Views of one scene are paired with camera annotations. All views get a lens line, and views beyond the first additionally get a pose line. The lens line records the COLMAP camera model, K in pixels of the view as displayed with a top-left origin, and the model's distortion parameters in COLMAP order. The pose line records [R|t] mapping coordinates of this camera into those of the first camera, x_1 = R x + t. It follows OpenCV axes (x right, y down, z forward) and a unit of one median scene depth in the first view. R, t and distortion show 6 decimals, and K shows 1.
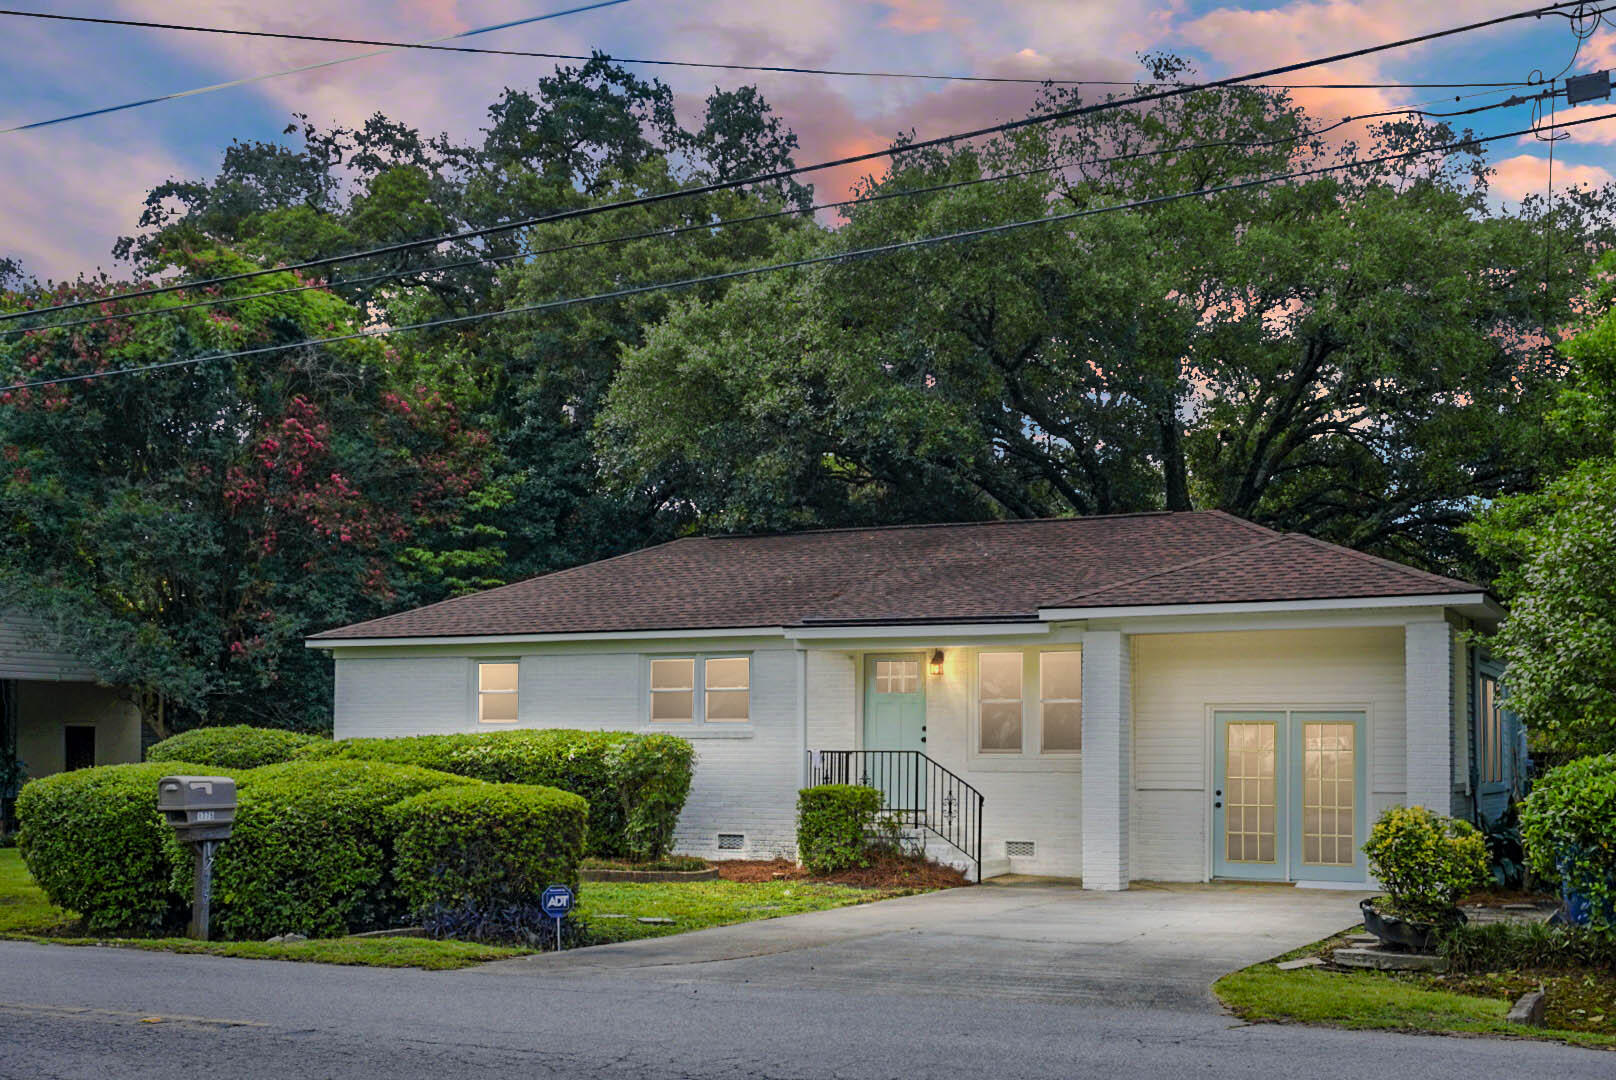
lens RADIAL K [[1848.7, 0, 808.0], [0, 1848.7, 540.0], [0, 0, 1]] dist [0.003734, 0.015710]
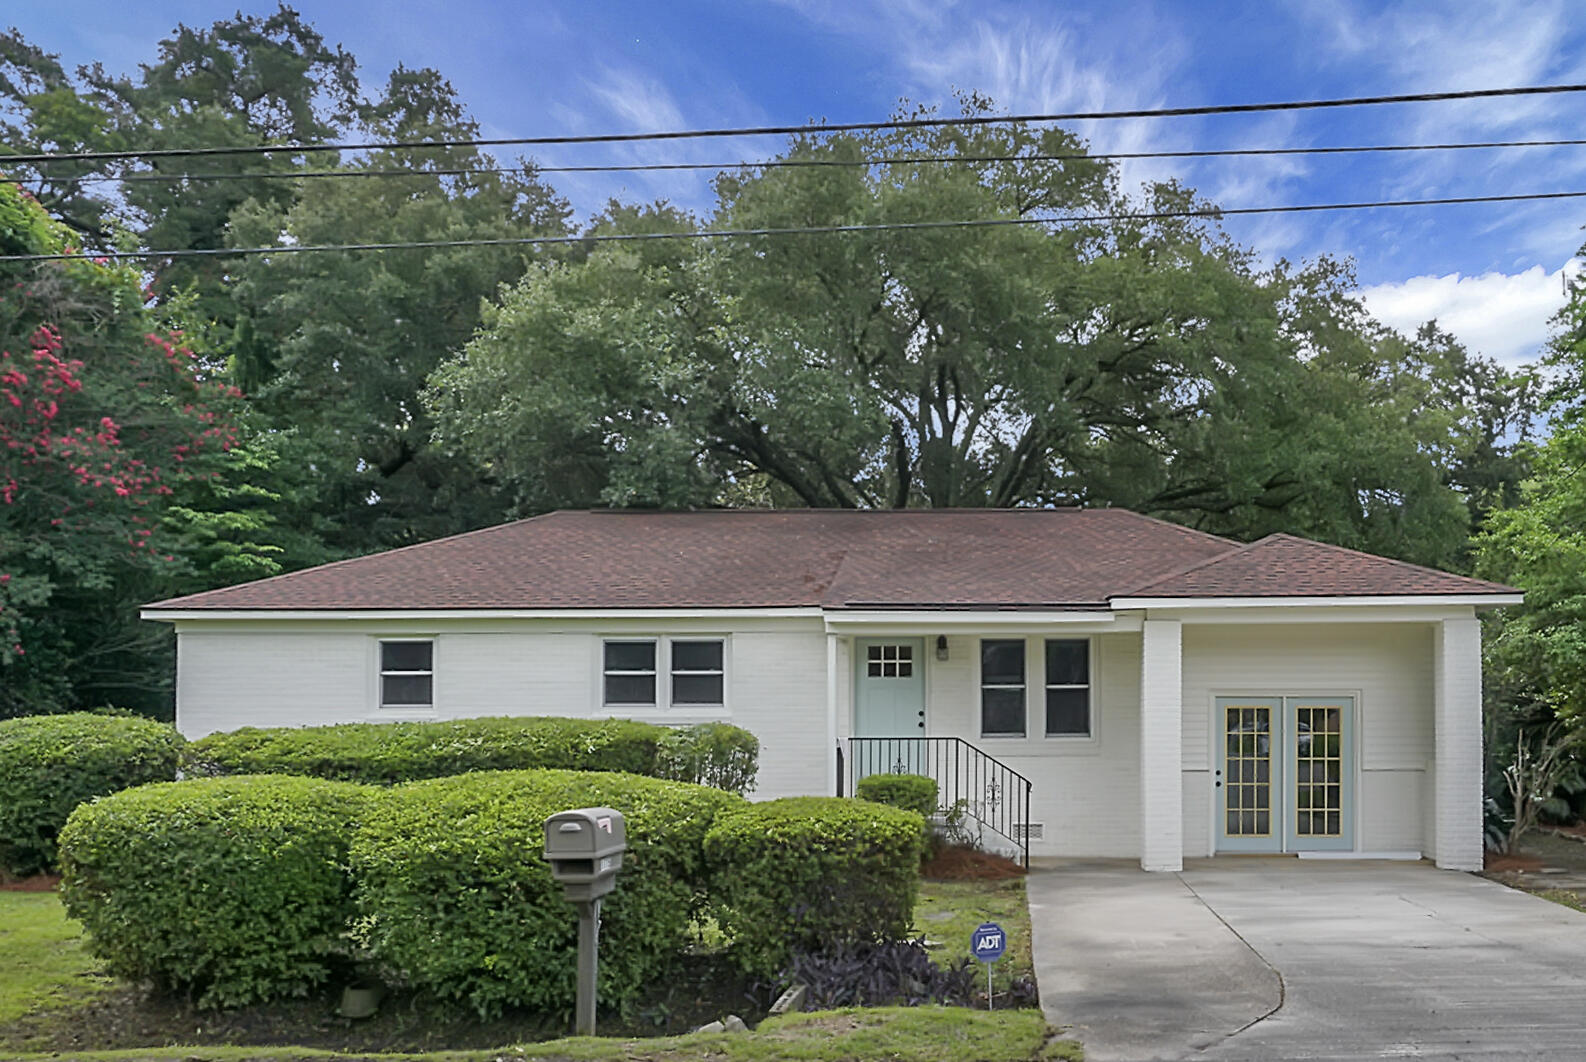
lens RADIAL K [[1510.0, 0, 793.0], [0, 1510.0, 531.0], [0, 0, 1]] dist [-0.015612, 0.006512]
pose [[0.902139, 0.041284, 0.429466, -0.299799], [-0.041253, 0.999105, -0.009385, 0.012043], [-0.429469, -0.009250, 0.903034, 0.249983]]
